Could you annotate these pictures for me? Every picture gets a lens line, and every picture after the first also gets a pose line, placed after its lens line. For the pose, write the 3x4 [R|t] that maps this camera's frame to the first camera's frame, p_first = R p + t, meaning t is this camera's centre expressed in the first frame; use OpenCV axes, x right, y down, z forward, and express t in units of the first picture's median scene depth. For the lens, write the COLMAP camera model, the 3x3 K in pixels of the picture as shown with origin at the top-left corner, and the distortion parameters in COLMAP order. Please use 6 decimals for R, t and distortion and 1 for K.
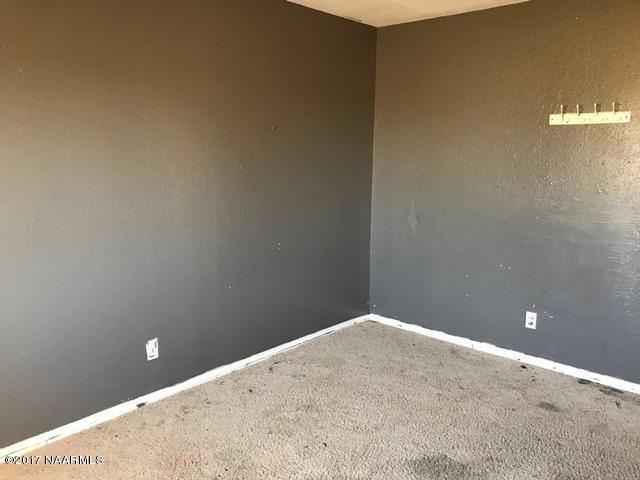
lens RADIAL K [[528.6, 0, 318.3], [0, 528.6, 239.9], [0, 0, 1]] dist [0.050456, -0.046012]
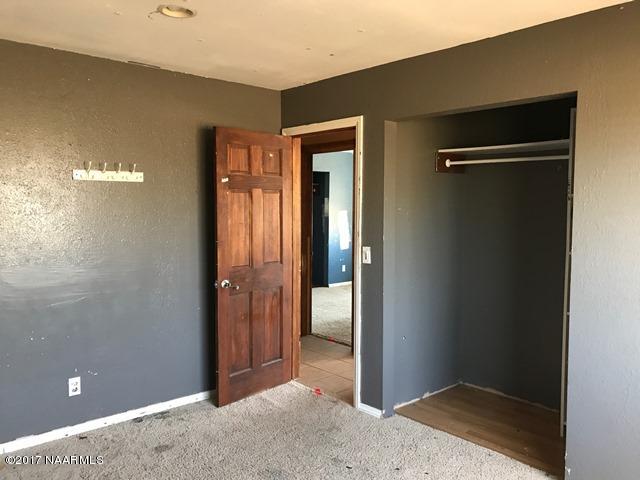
lens RADIAL K [[528.6, 0, 318.3], [0, 528.6, 239.9], [0, 0, 1]] dist [0.050456, -0.046012]
pose [[0.108170, -0.067010, 0.991871, -0.495906], [0.167967, 0.984614, 0.048202, -0.079317], [-0.979840, 0.161387, 0.117761, 0.467960]]
